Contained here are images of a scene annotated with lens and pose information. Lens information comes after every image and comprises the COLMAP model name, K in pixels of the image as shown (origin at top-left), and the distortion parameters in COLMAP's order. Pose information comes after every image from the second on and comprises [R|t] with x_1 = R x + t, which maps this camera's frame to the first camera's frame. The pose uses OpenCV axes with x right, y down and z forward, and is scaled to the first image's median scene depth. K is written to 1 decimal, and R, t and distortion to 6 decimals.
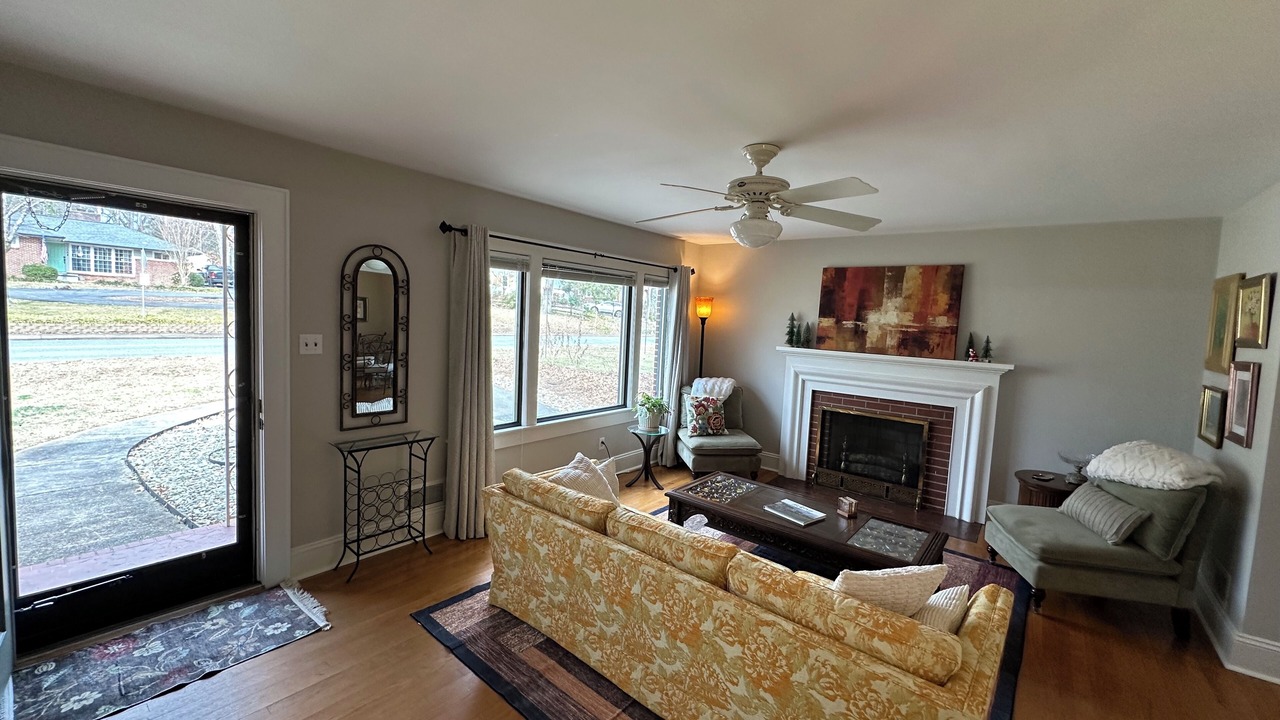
lens RADIAL K [[501.4, 0, 640.1], [0, 501.4, 357.6], [0, 0, 1]] dist [-0.001958, -0.000152]
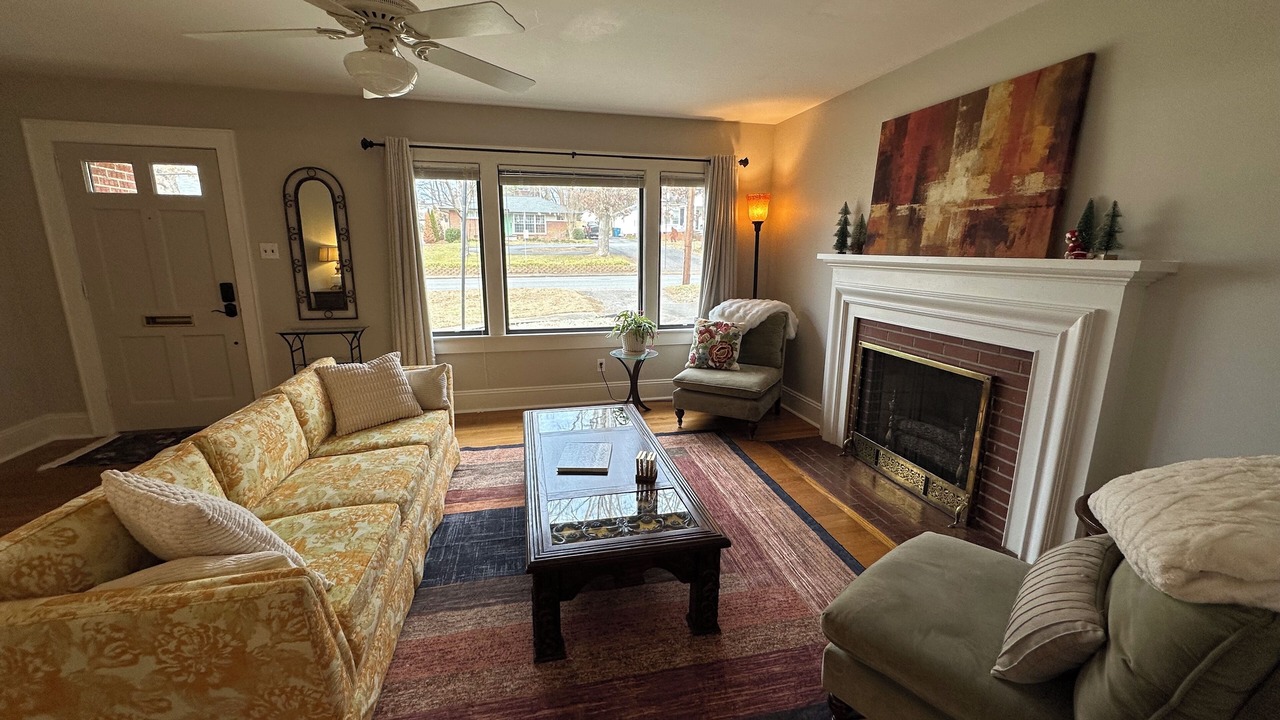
lens RADIAL K [[501.4, 0, 640.1], [0, 501.4, 354.8], [0, 0, 1]] dist [-0.001958, -0.000152]
pose [[0.799374, 0.082988, -0.595075, 0.559043], [-0.016858, 0.993123, 0.115852, 0.045377], [0.600597, -0.082578, 0.795276, 0.317541]]
